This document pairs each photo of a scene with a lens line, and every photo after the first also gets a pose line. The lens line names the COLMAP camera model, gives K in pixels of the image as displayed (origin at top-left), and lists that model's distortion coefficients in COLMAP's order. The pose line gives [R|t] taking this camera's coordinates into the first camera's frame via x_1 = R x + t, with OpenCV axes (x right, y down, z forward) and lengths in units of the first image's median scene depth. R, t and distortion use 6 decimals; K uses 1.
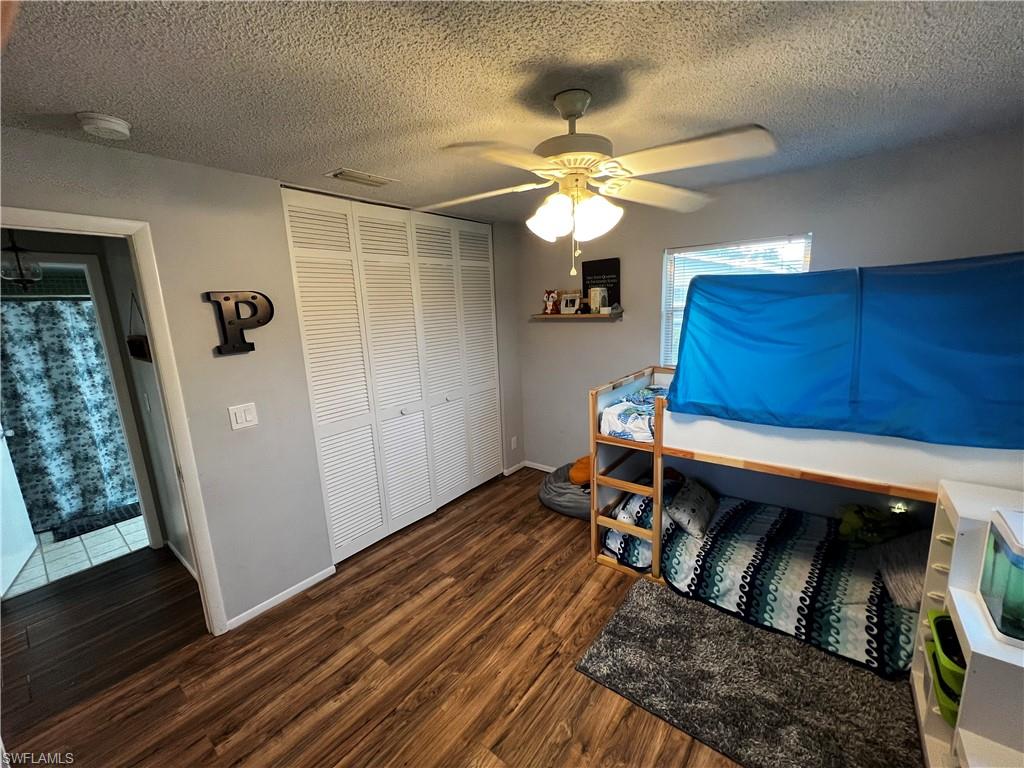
lens RADIAL K [[410.2, 0, 512.0], [0, 410.2, 384.0], [0, 0, 1]] dist [0.000825, -0.000596]
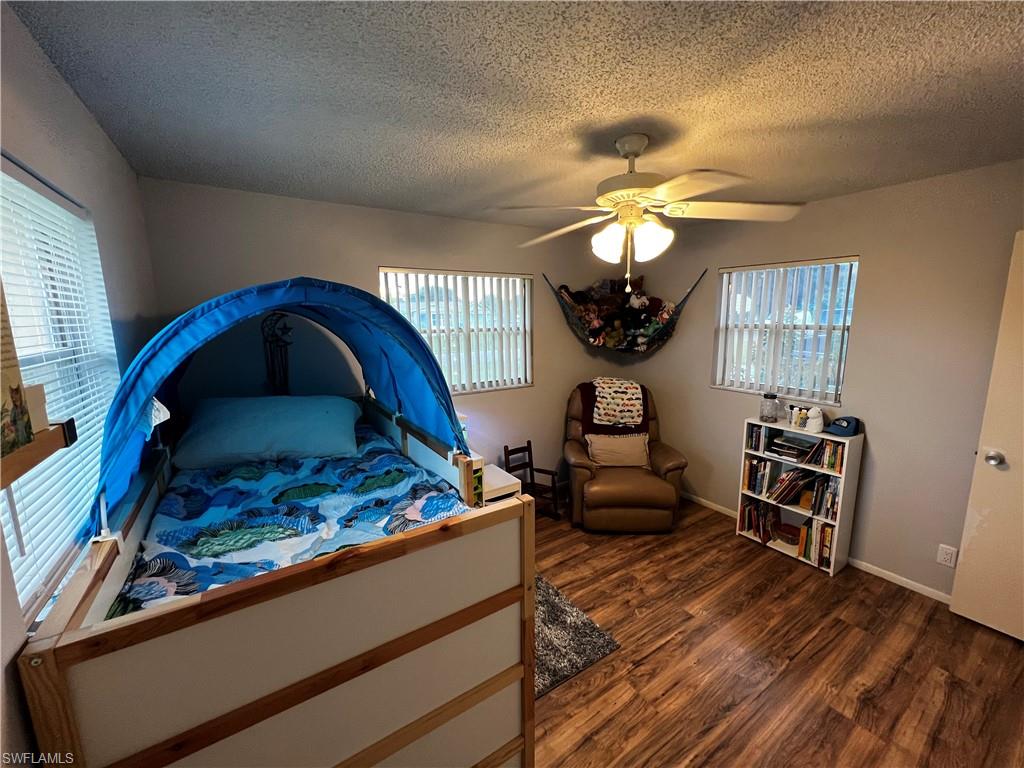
lens RADIAL K [[413.5, 0, 522.9], [0, 413.5, 382.8], [0, 0, 1]] dist [-0.002027, -0.000358]
pose [[-0.953646, 0.005531, 0.300880, 0.063393], [0.107653, 0.939937, 0.323929, -0.329920], [-0.281017, 0.341304, -0.896962, 1.728539]]
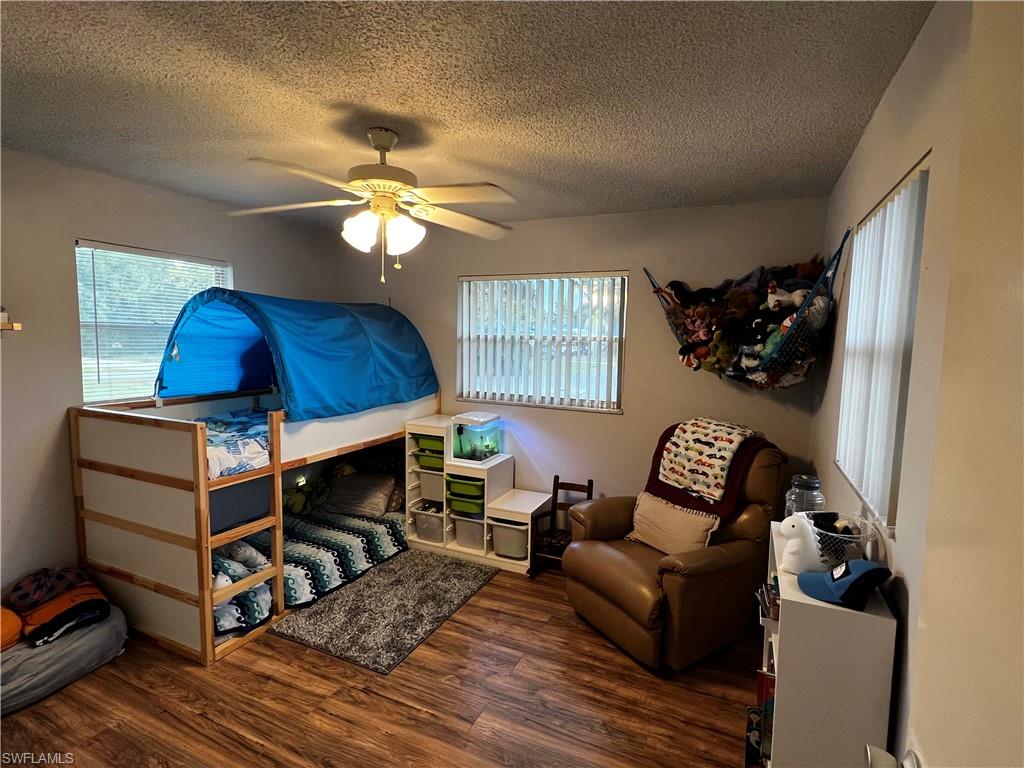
lens RADIAL K [[526.3, 0, 512.0], [0, 526.3, 384.0], [0, 0, 1]] dist [0.003432, 0.001174]
pose [[-0.235792, -0.047497, 0.970642, -1.054236], [0.176533, 0.980094, 0.090844, -0.048181], [-0.955635, 0.192771, -0.222713, 0.816278]]
